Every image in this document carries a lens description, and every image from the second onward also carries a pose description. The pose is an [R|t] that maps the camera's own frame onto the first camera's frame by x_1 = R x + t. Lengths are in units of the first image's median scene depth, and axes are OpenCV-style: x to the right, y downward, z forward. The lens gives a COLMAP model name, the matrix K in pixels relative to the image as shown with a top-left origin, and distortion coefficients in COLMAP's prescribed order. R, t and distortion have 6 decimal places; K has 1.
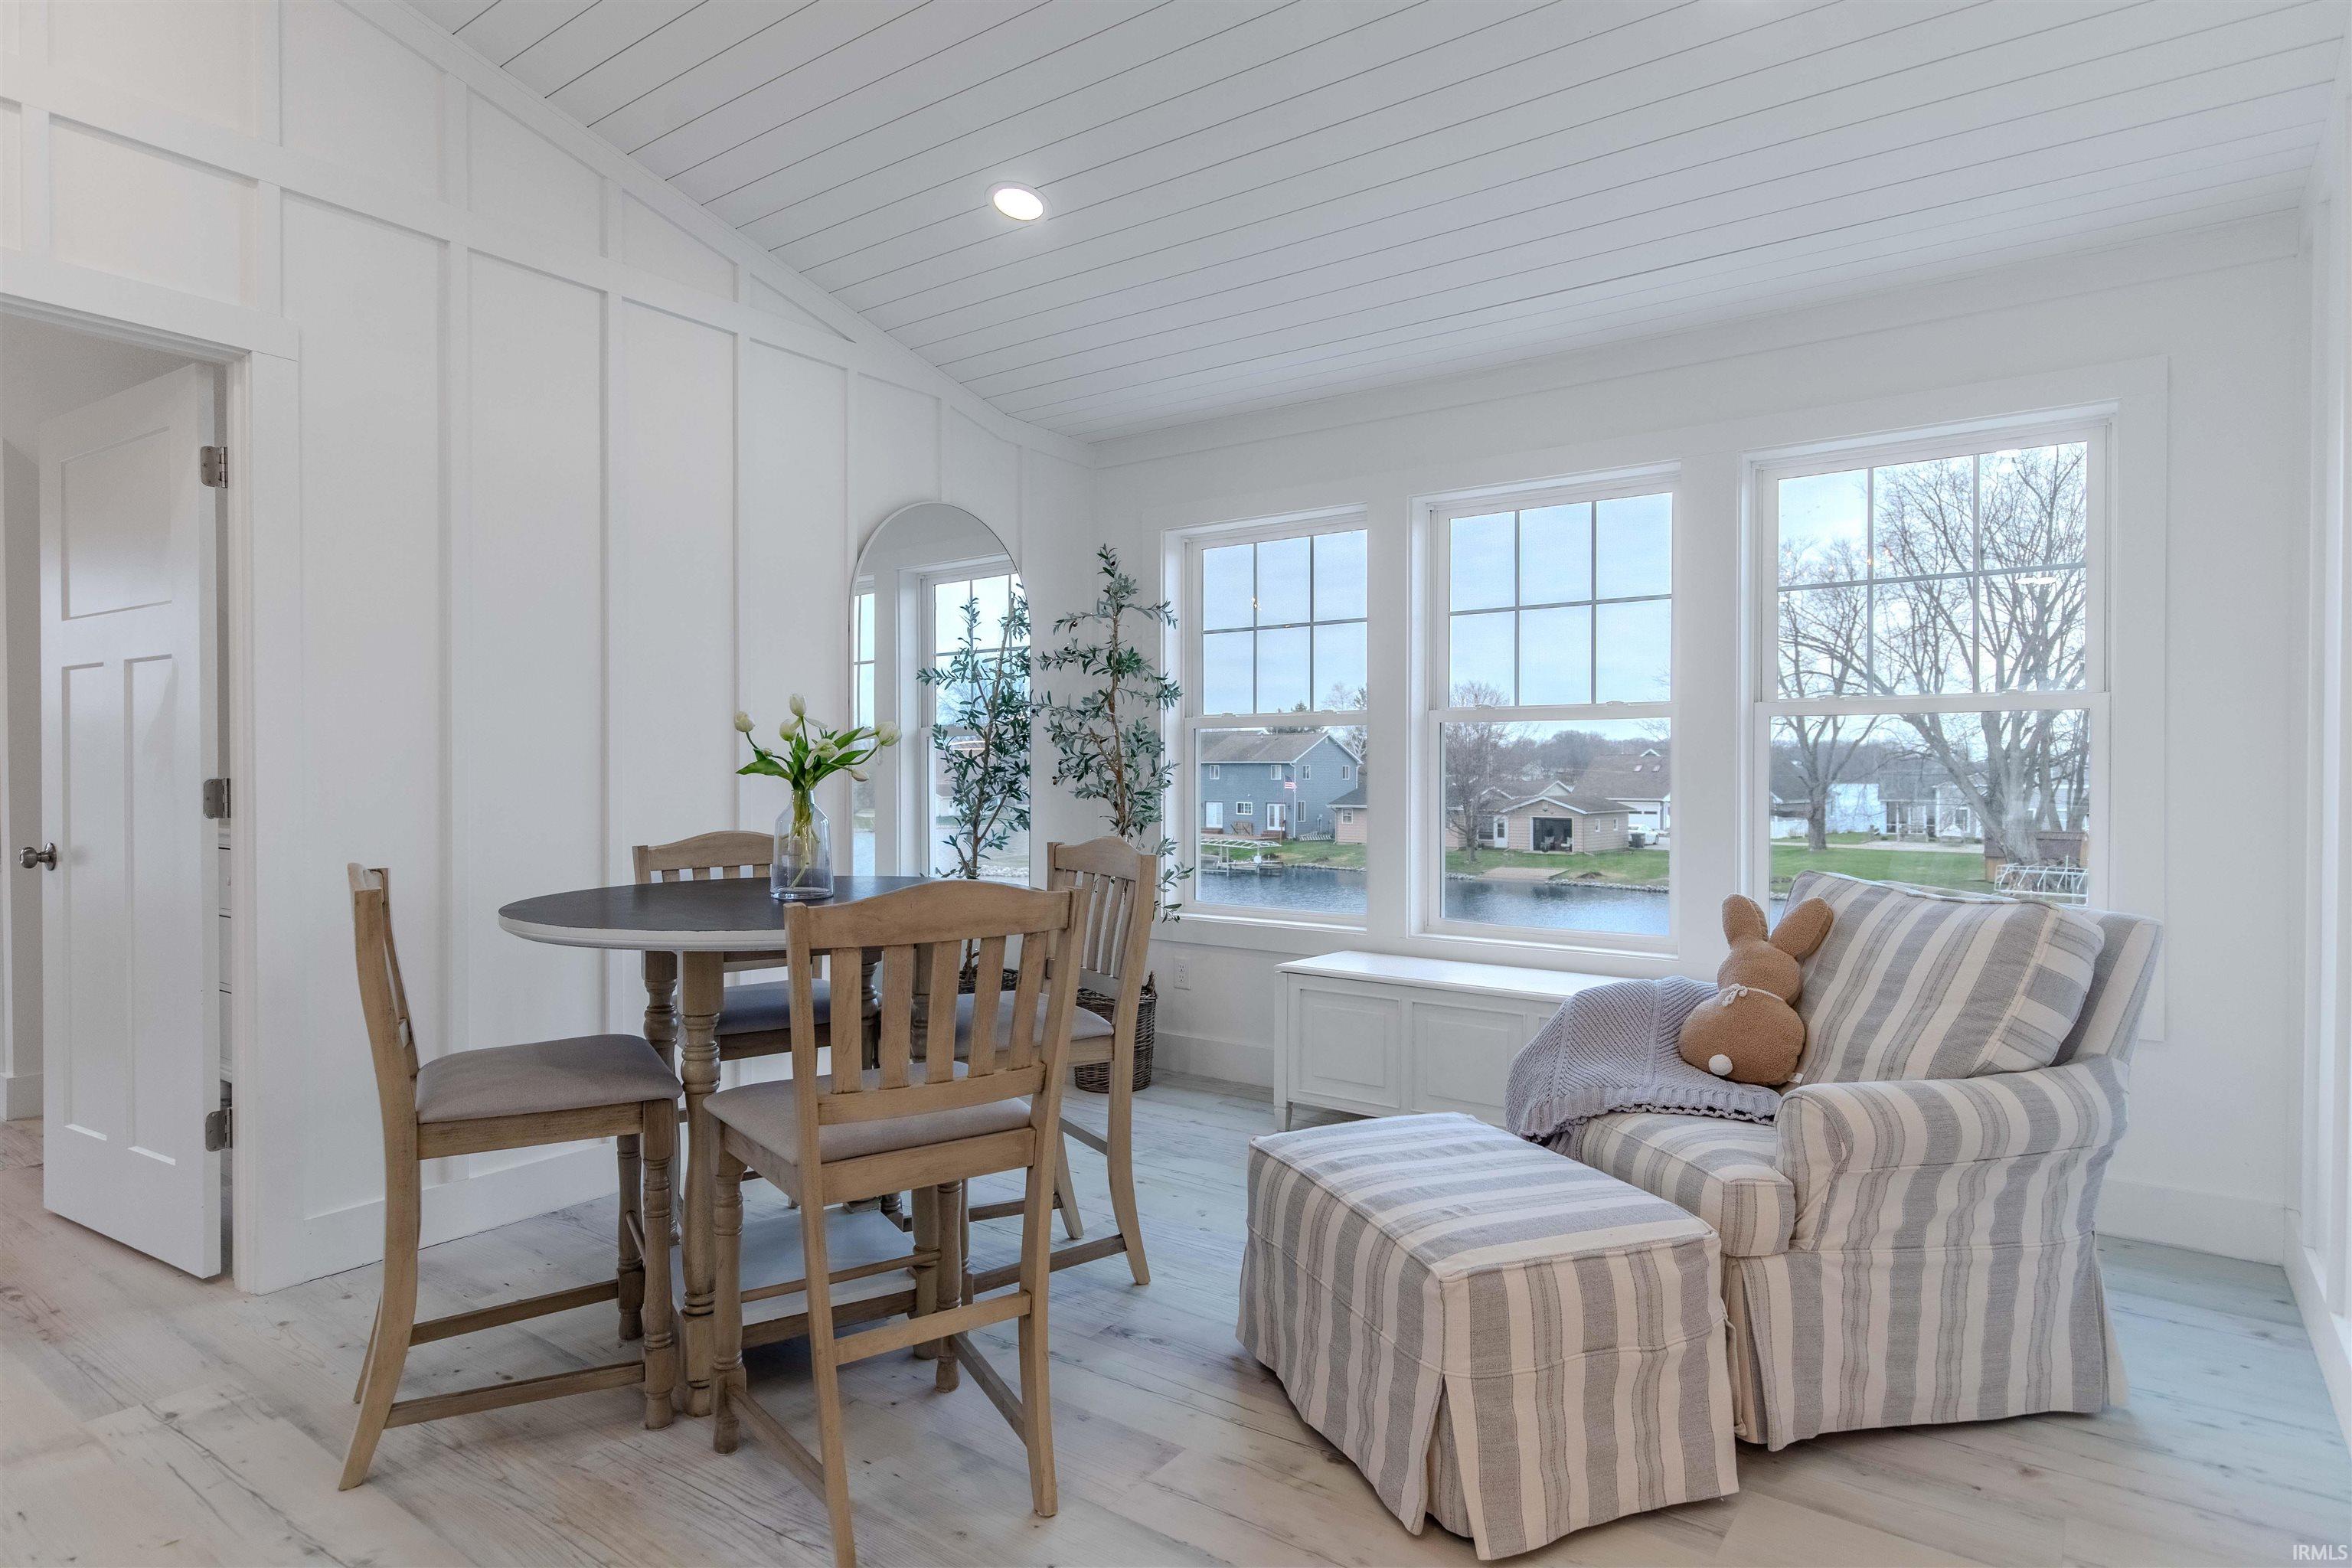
lens RADIAL K [[1292.0, 0, 1176.0], [0, 1292.0, 784.0], [0, 0, 1]] dist [-0.003416, -0.000400]
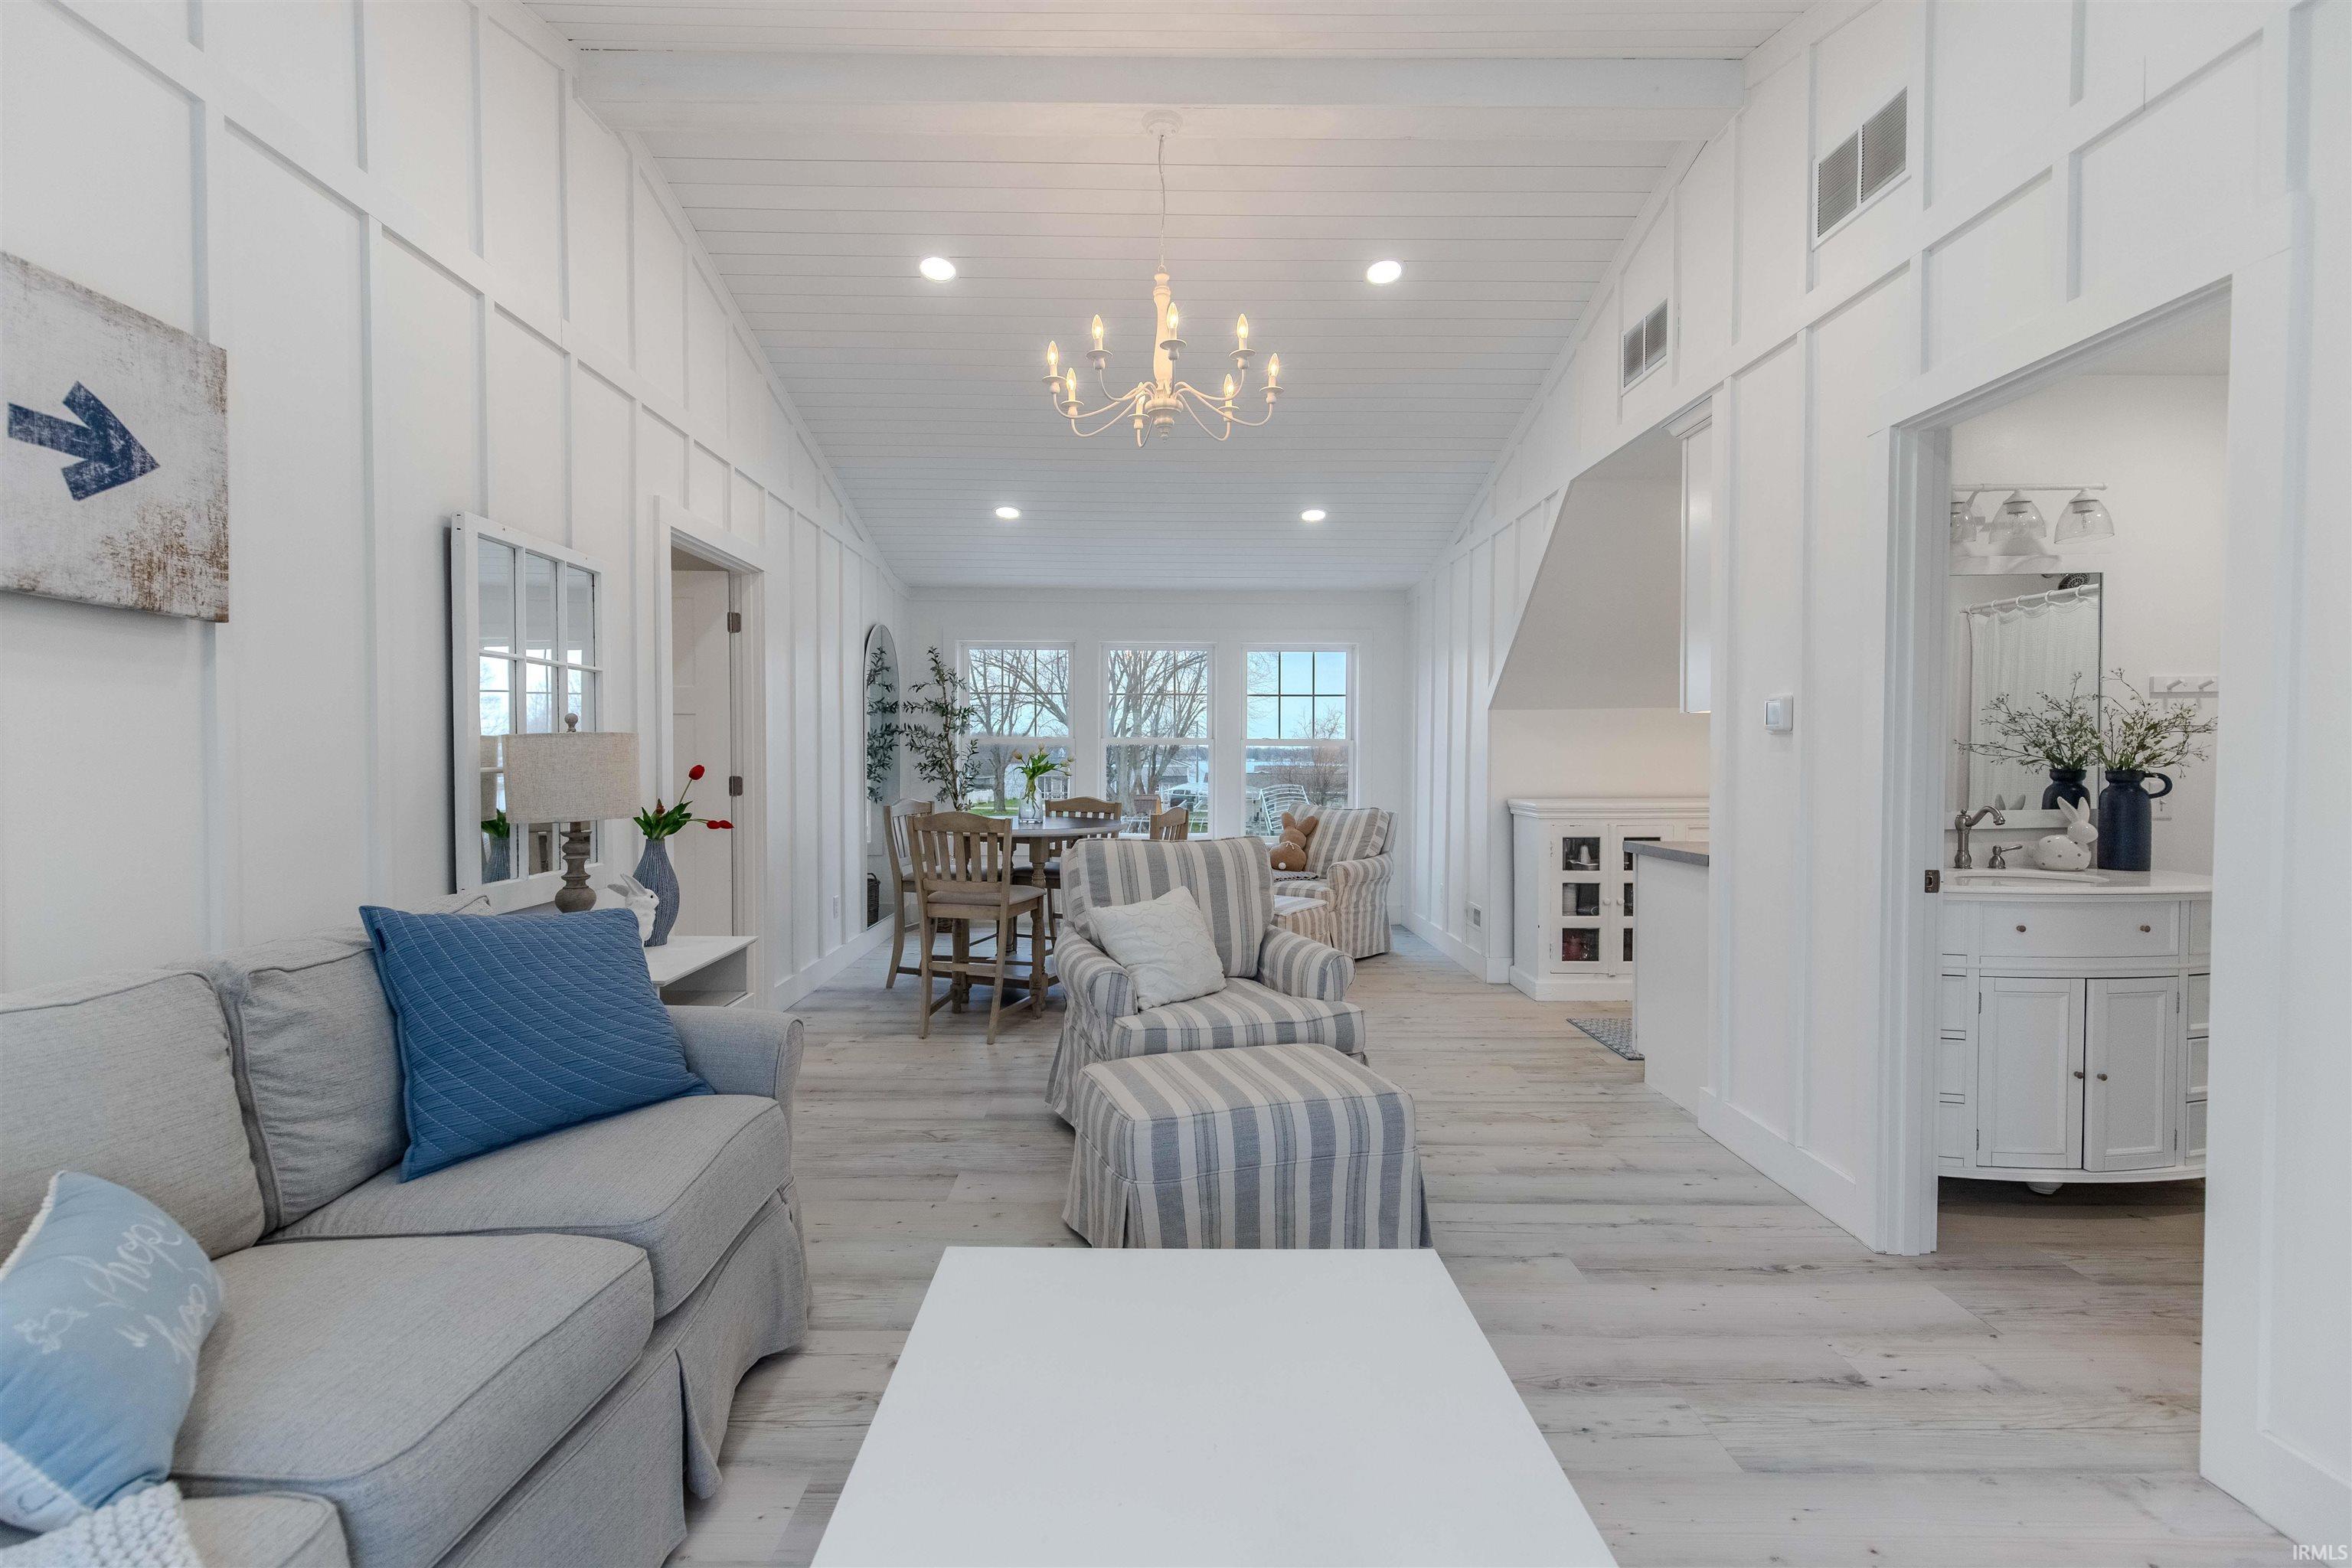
lens RADIAL K [[1082.7, 0, 1176.0], [0, 1082.7, 784.0], [0, 0, 1]] dist [-0.000864, -0.000512]
pose [[0.799188, -0.010559, 0.600989, -1.221508], [-0.000737, 0.999828, 0.018547, -0.021072], [-0.601081, -0.015266, 0.799042, -0.807036]]
